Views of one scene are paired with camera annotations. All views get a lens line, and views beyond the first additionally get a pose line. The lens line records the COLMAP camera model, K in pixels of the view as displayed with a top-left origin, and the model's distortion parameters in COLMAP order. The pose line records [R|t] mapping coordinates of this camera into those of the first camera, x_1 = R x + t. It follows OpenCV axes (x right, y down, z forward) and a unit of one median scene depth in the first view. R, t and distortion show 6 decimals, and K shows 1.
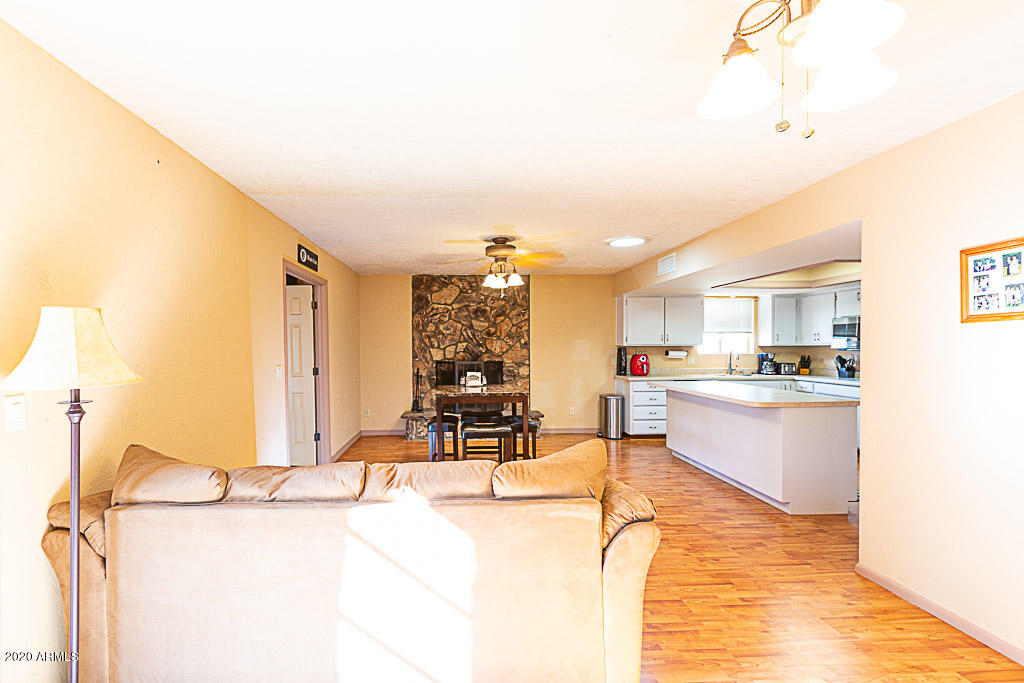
lens RADIAL K [[469.3, 0, 476.1], [0, 469.3, 349.6], [0, 0, 1]] dist [0.001640, 0.000146]
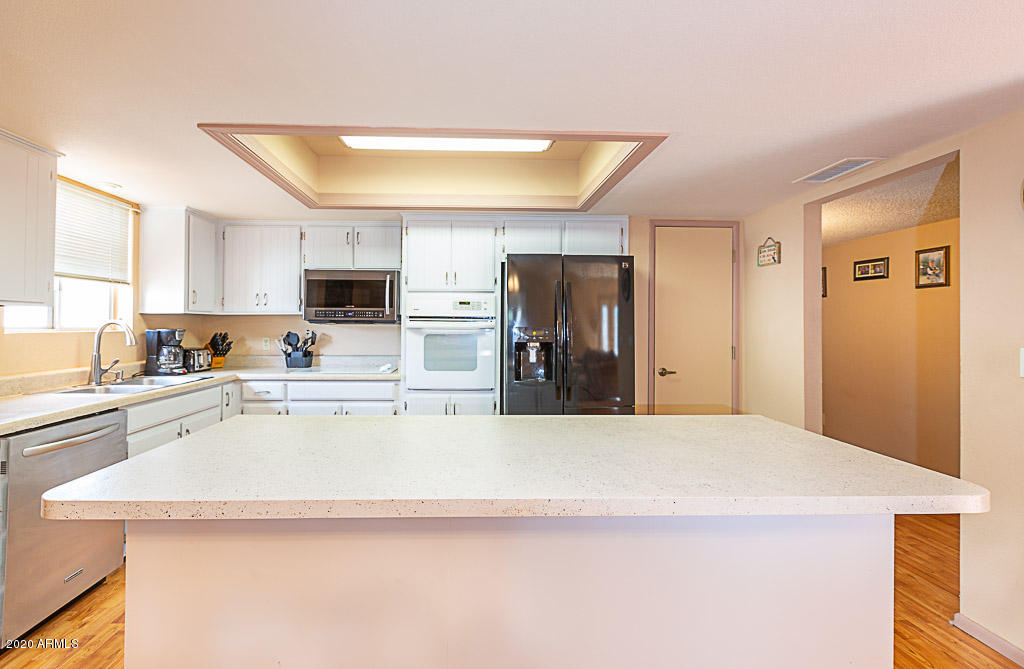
lens RADIAL K [[460.3, 0, 482.1], [0, 460.3, 318.8], [0, 0, 1]] dist [-0.001674, -0.000003]
pose [[0.014425, 0.015781, 0.999771, 0.162890], [0.003251, 0.999869, -0.015830, 0.005287], [-0.999891, 0.003479, 0.014372, 0.679351]]
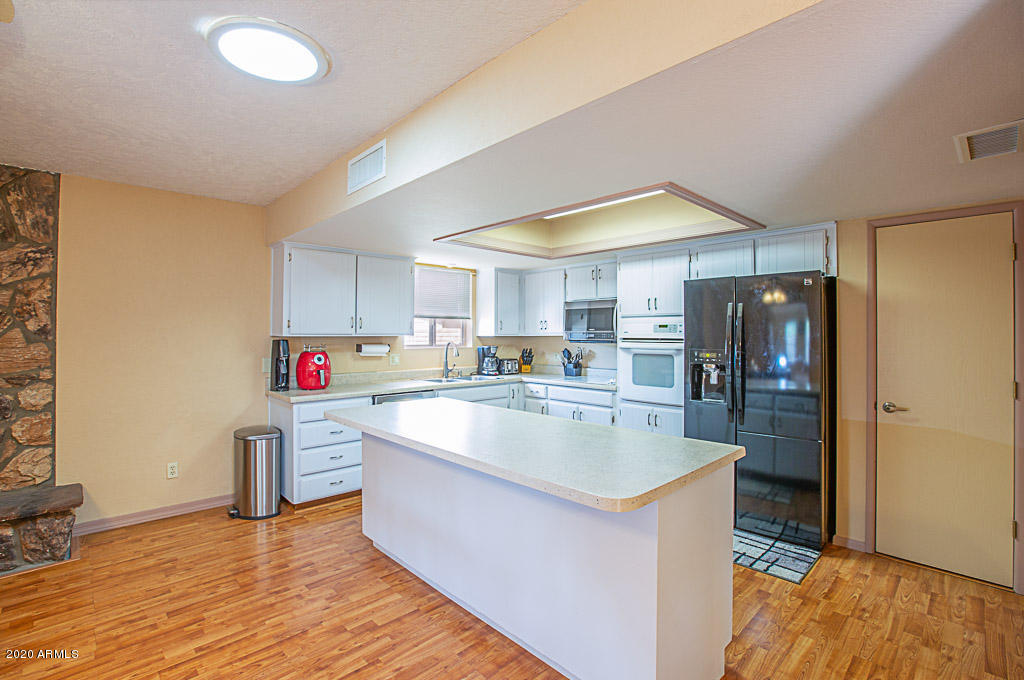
lens RADIAL K [[473.4, 0, 515.9], [0, 473.4, 327.9], [0, 0, 1]] dist [-0.051117, 0.014966]
pose [[0.750186, 0.011565, 0.661126, 0.155607], [0.002839, 0.999781, -0.020710, -0.005980], [-0.661221, 0.017414, 0.749989, 0.408280]]
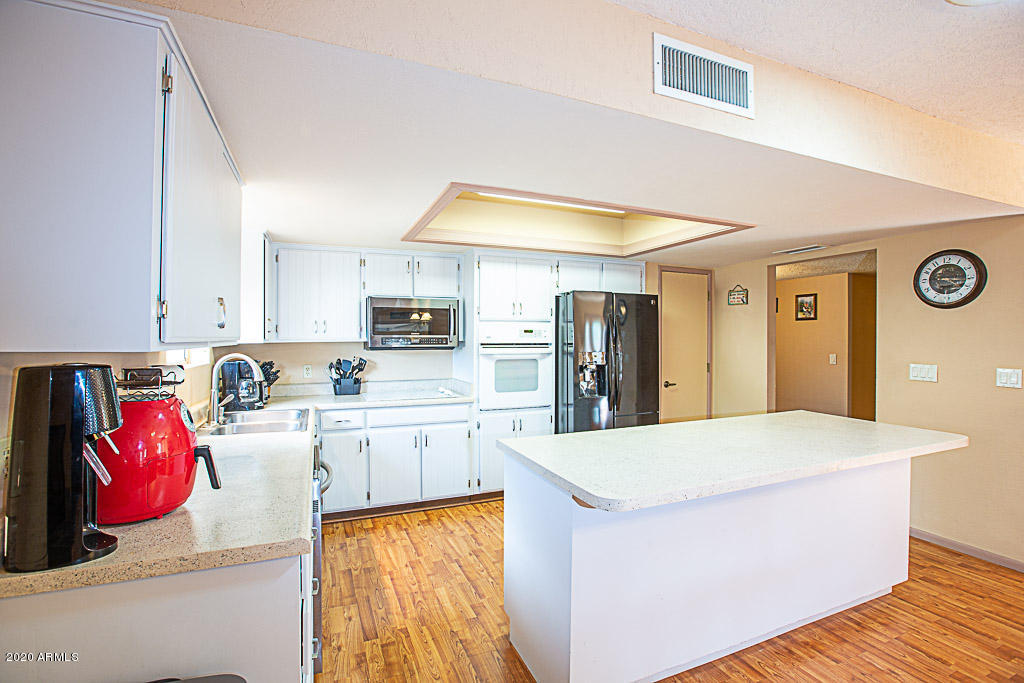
lens RADIAL K [[466.3, 0, 509.5], [0, 466.3, 339.7], [0, 0, 1]] dist [-0.059591, 0.020985]
pose [[-0.342816, -0.001242, 0.939402, 0.131977], [0.009802, 0.999940, 0.004899, -0.011904], [-0.939351, 0.010887, -0.342783, 0.915024]]
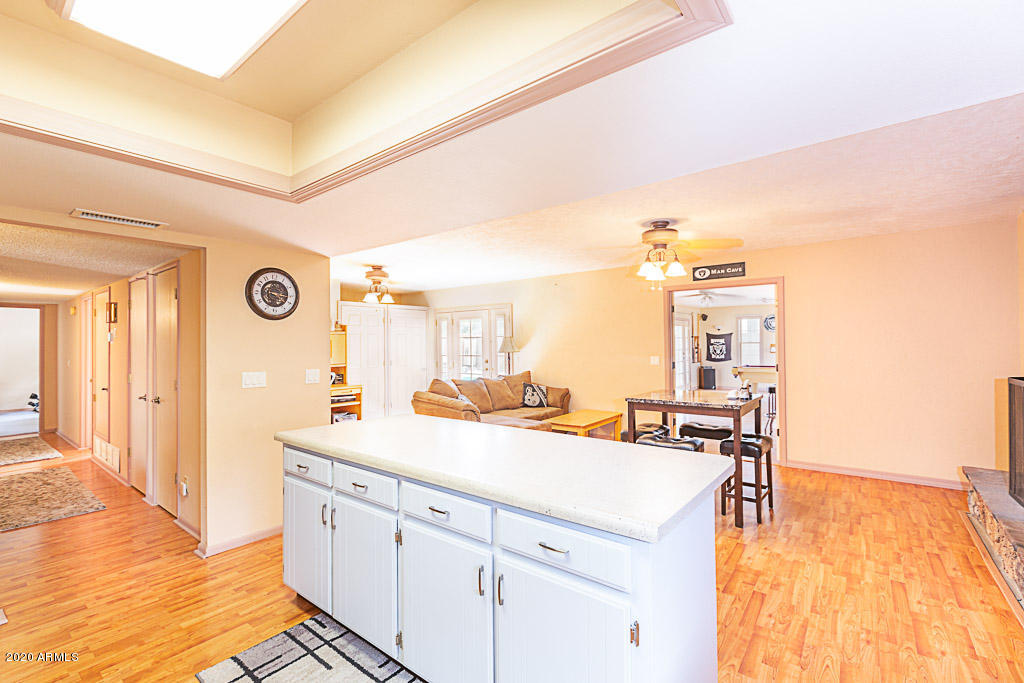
lens RADIAL K [[454.0, 0, 511.9], [0, 454.0, 339.0], [0, 0, 1]] dist [-0.000361, -0.000367]
pose [[-0.655733, 0.002820, -0.754987, 0.574276], [0.005081, 0.999987, -0.000678, -0.013405], [0.754975, -0.004280, -0.655739, 0.887437]]
